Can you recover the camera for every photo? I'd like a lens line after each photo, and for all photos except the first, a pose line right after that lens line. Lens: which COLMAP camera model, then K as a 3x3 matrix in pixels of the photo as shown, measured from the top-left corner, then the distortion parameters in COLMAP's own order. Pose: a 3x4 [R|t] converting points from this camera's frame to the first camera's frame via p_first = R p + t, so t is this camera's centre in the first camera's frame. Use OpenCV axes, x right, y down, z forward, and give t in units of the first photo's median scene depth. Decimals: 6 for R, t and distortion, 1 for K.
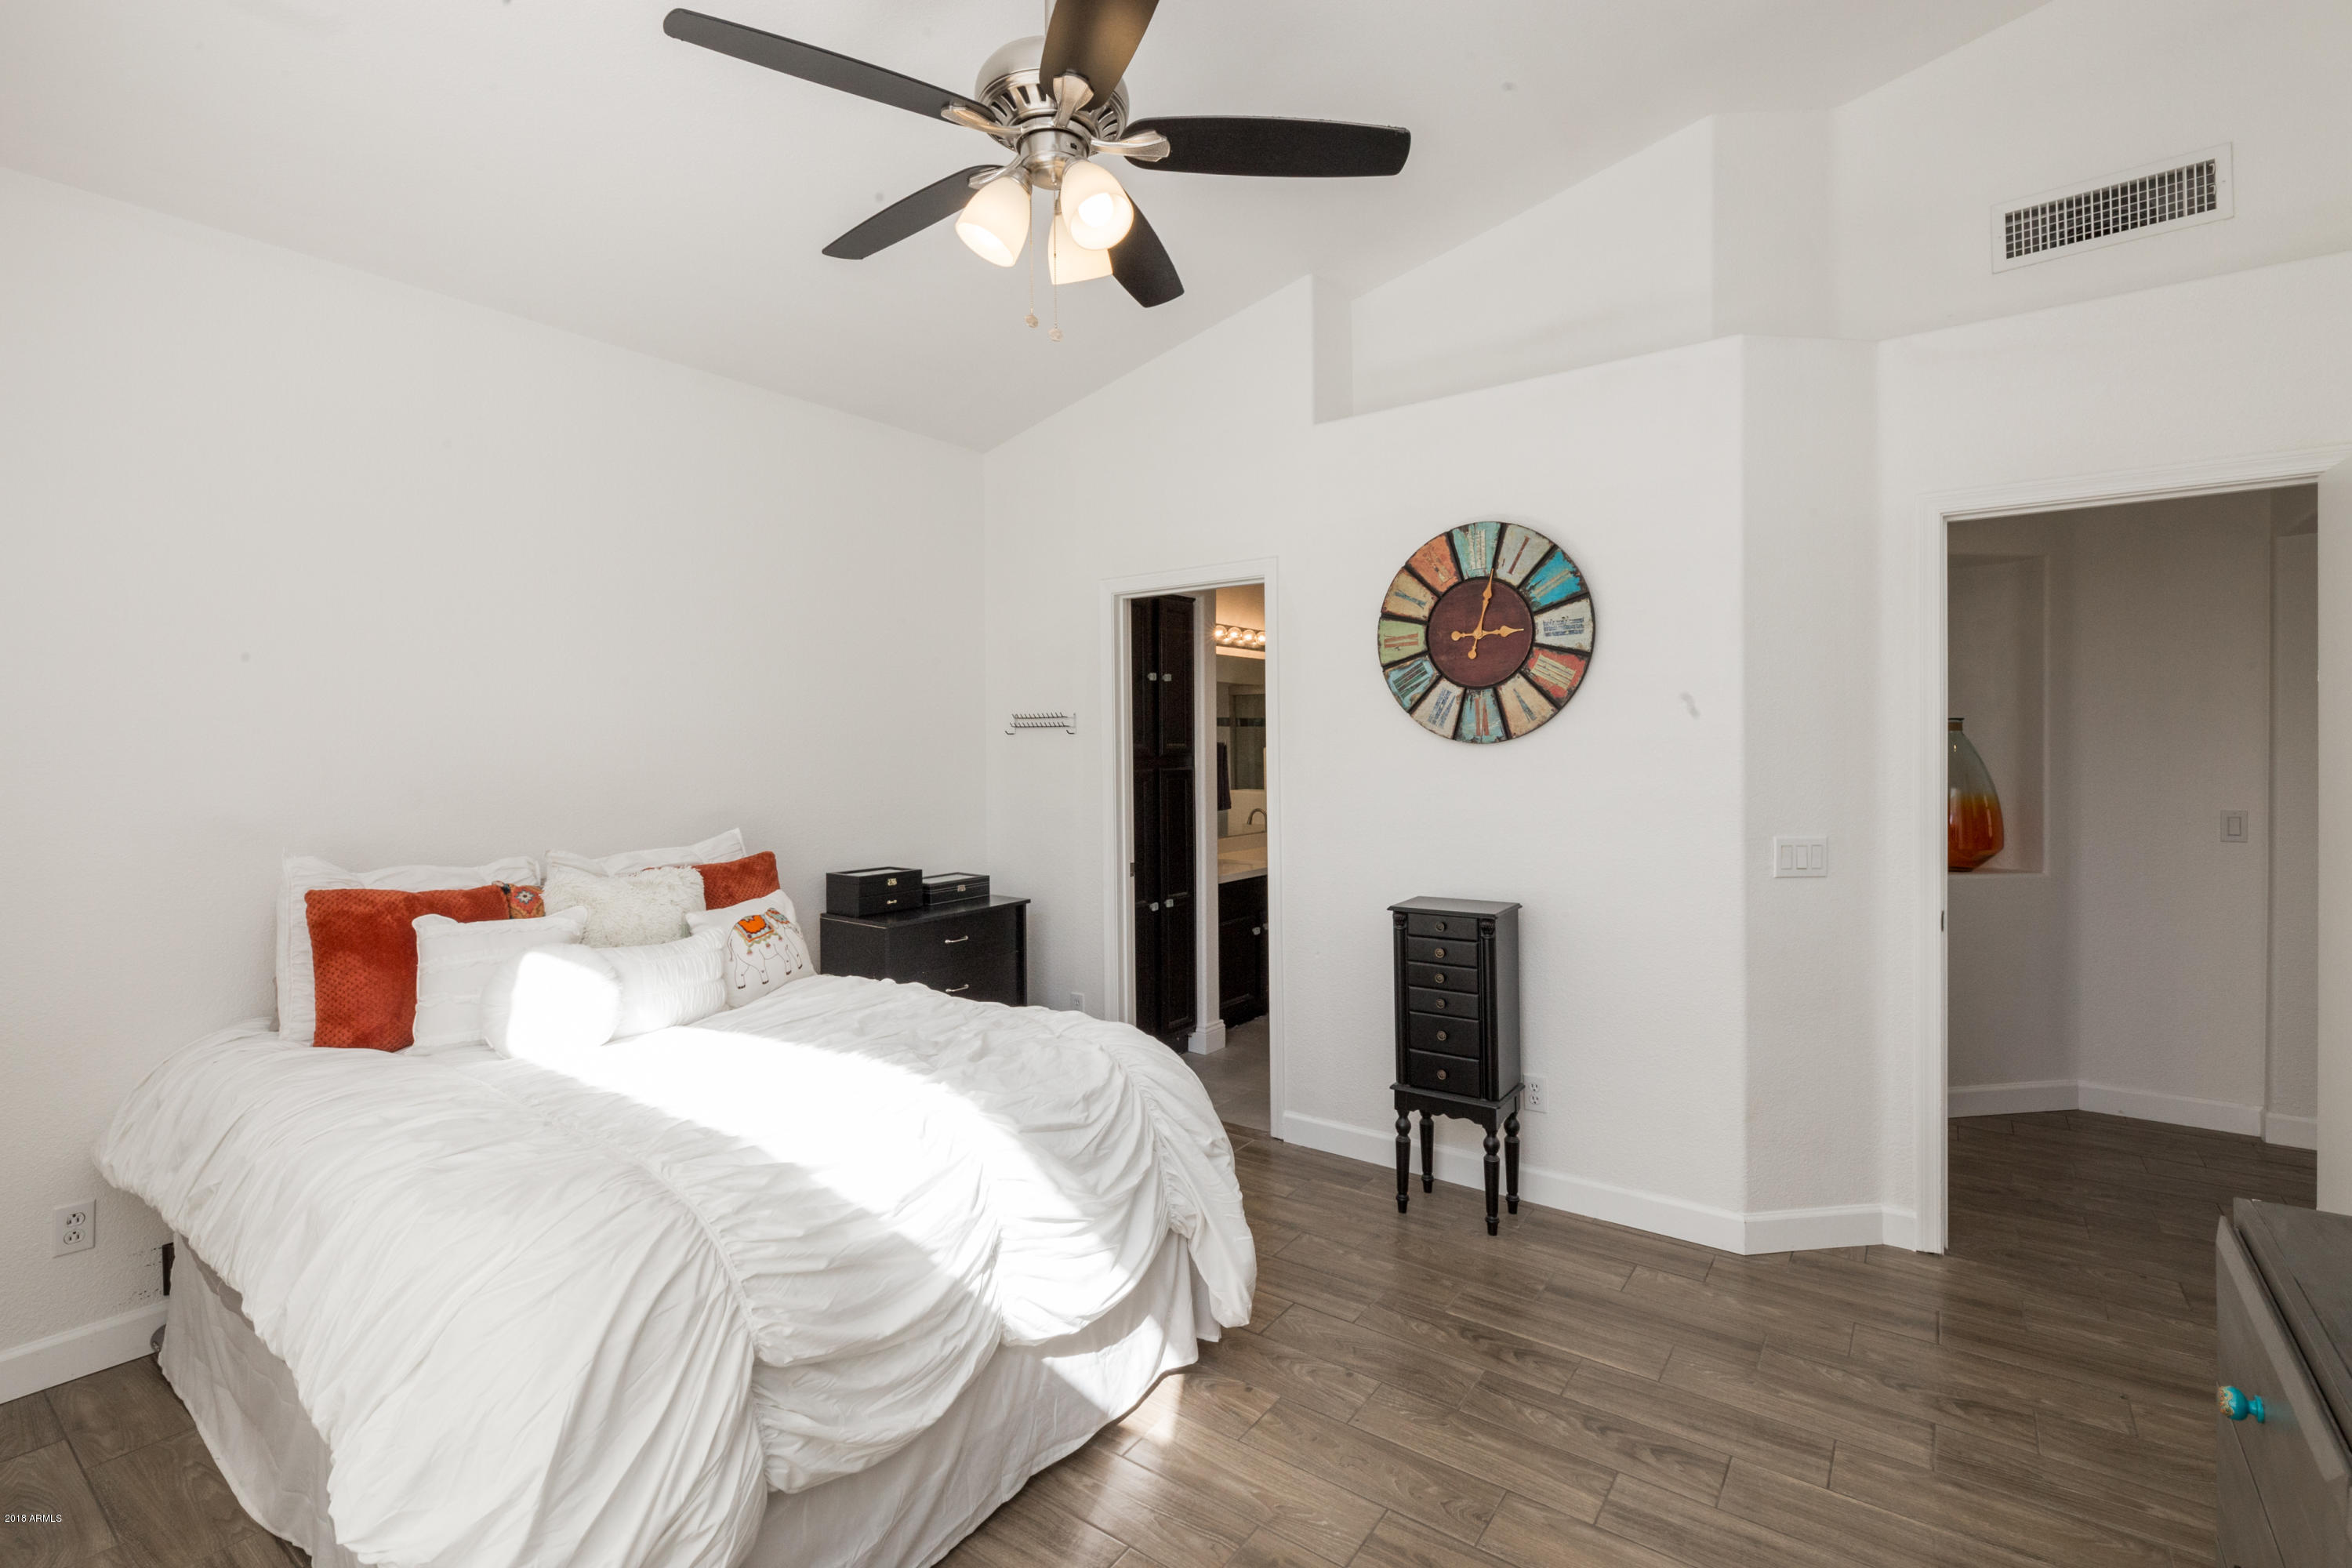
lens RADIAL K [[1050.3, 0, 1179.9], [0, 1050.3, 778.1], [0, 0, 1]] dist [0.008922, -0.007113]
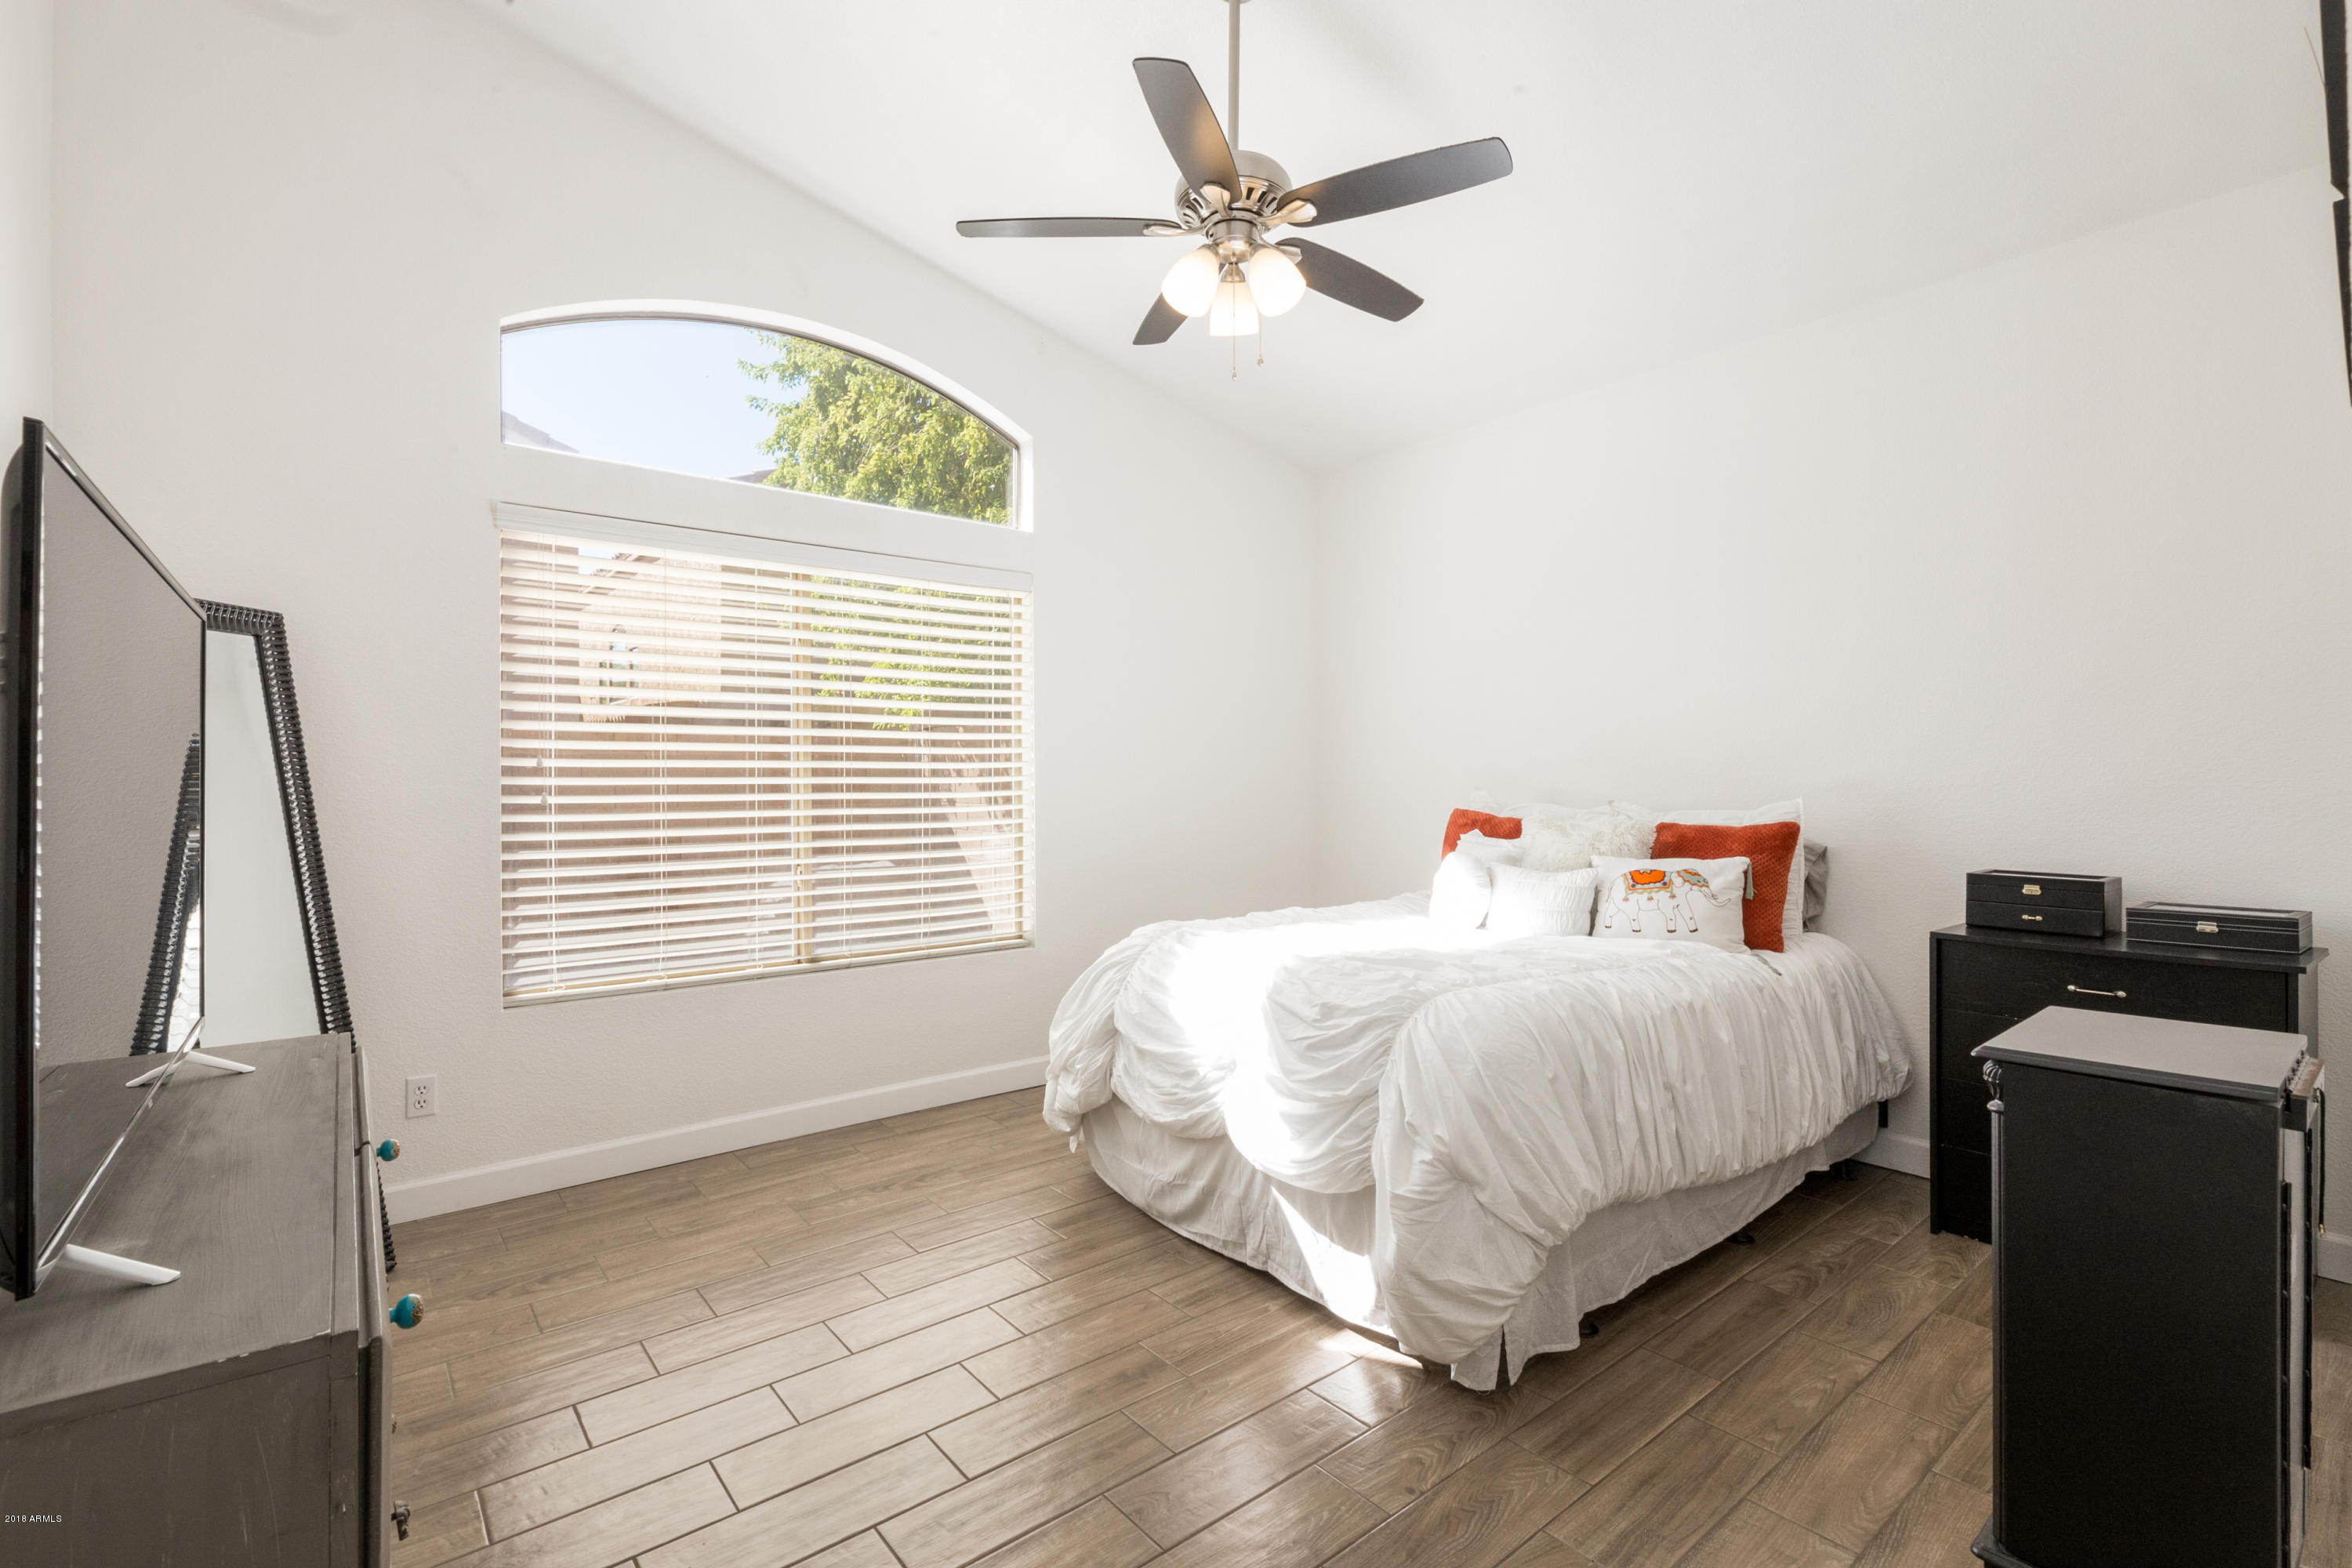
lens RADIAL K [[1050.3, 0, 1179.9], [0, 1050.3, 778.1], [0, 0, 1]] dist [0.008922, -0.007113]
pose [[-0.245918, 0.019469, -0.969095, 1.038964], [-0.021172, 0.999452, 0.025451, 0.029864], [0.969059, 0.026776, -0.245371, 1.113252]]
